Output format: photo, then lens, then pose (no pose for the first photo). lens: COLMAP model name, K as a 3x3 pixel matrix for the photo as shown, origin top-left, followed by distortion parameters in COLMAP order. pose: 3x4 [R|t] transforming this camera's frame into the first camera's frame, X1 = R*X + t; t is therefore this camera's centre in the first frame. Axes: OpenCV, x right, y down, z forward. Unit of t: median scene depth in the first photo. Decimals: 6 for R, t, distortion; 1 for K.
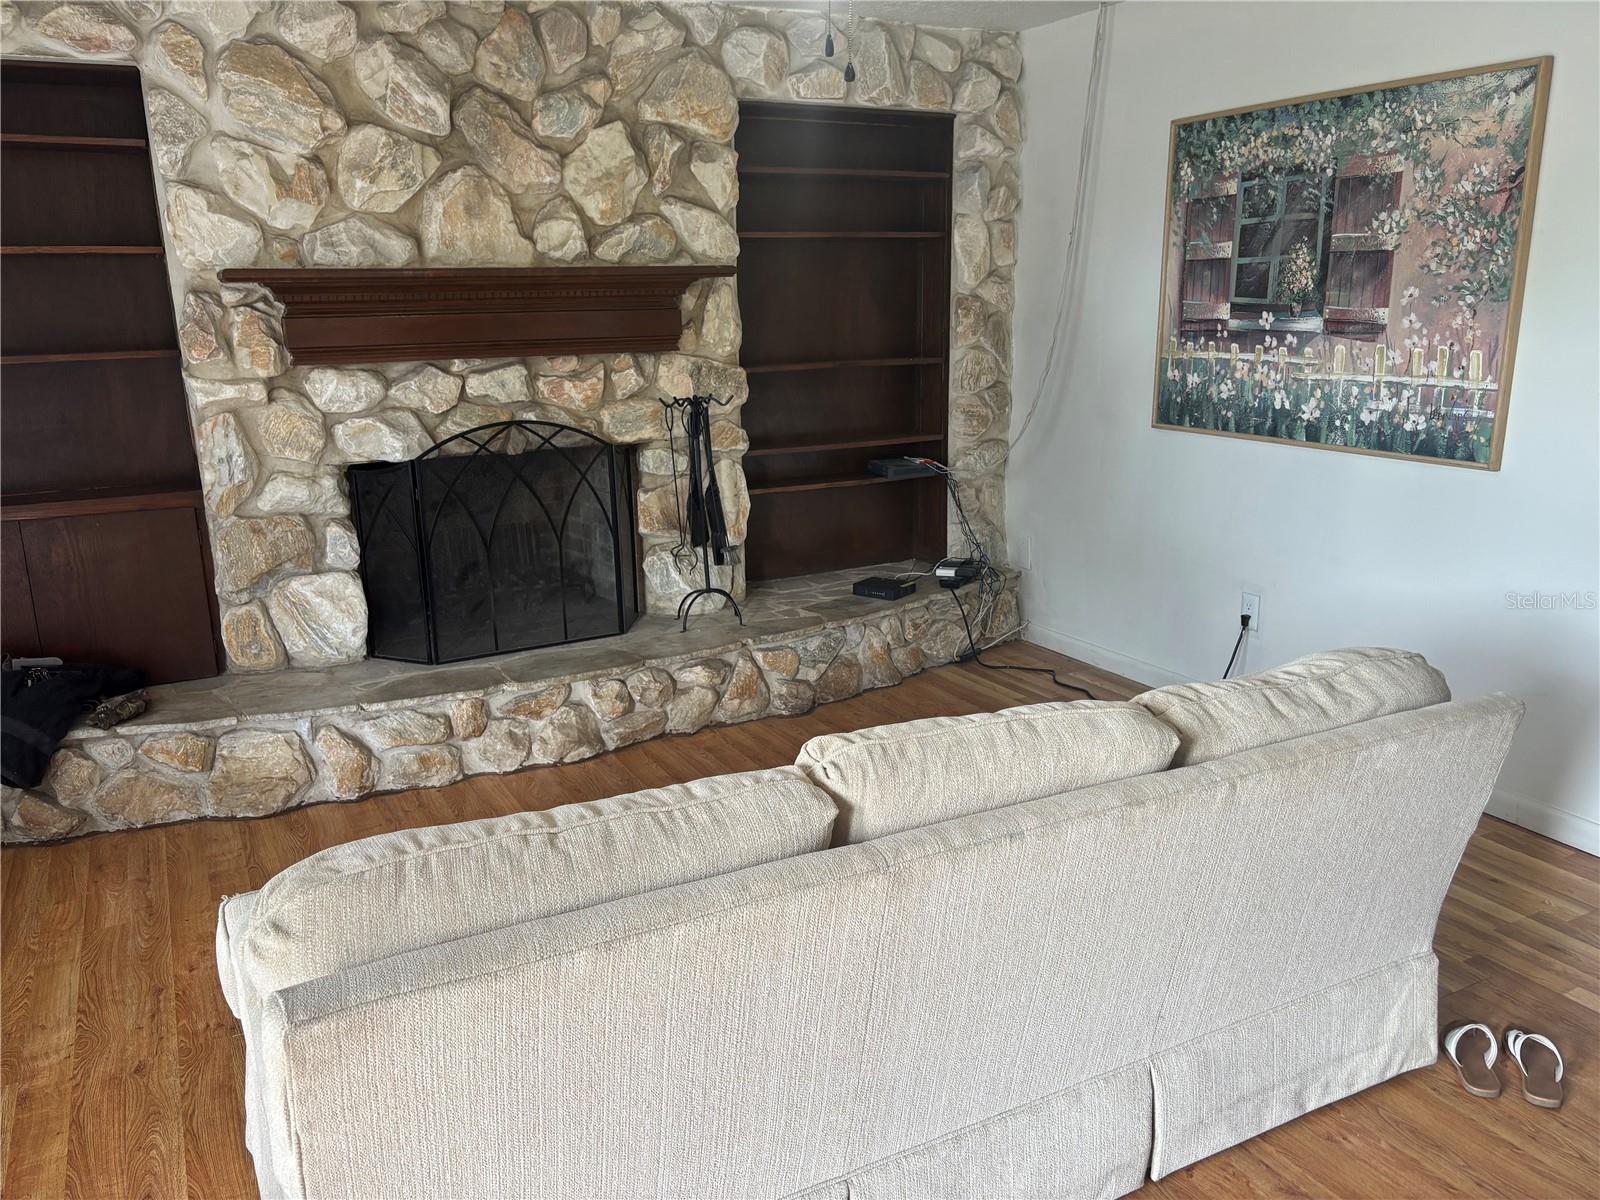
lens RADIAL K [[1244.3, 0, 801.7], [0, 1244.3, 647.9], [0, 0, 1]] dist [-0.001354, 0.000004]
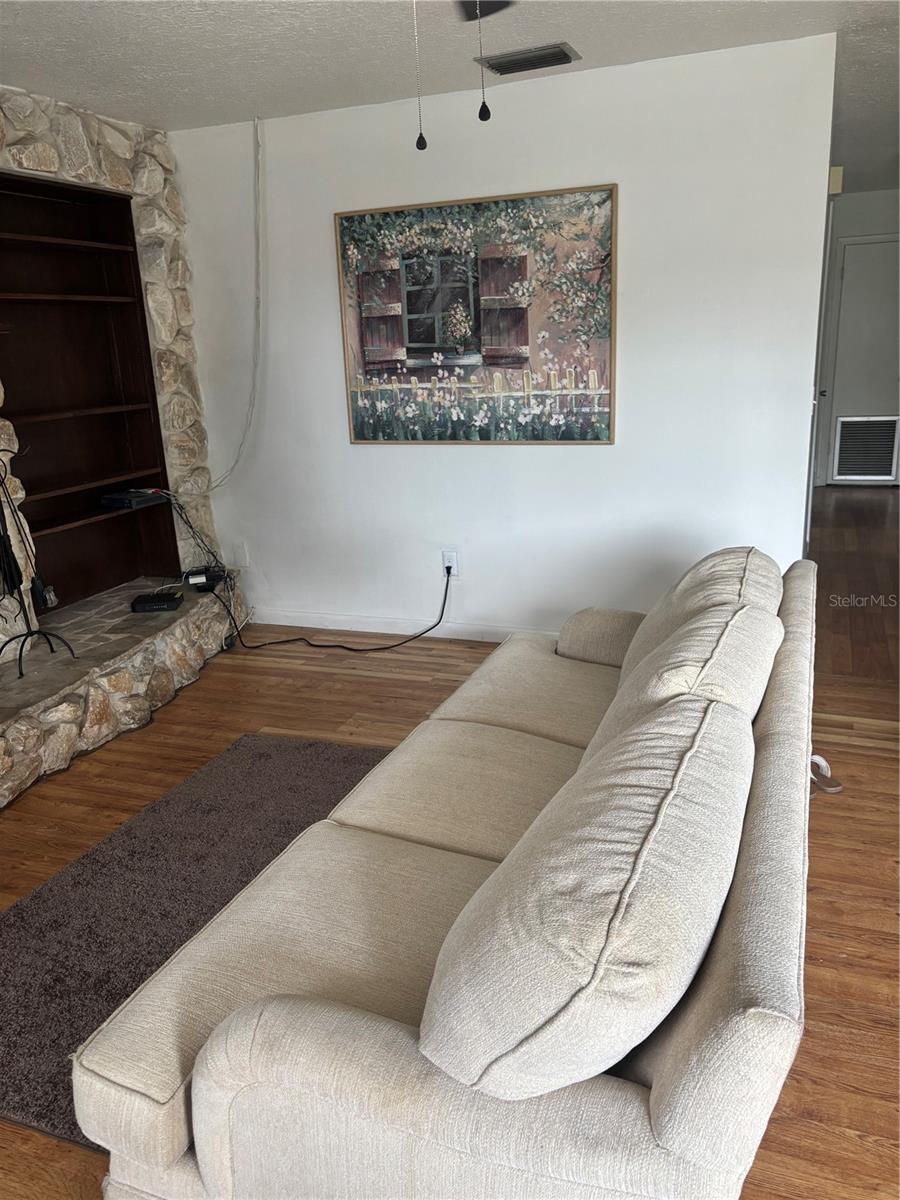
lens RADIAL K [[924.3, 0, 450.0], [0, 924.3, 600.0], [0, 0, 1]] dist [0.030502, -0.002907]
pose [[0.755117, -0.193672, 0.626330, -0.313127], [0.210013, 0.976483, 0.048749, -0.040639], [-0.621042, 0.094726, 0.778032, 0.184181]]
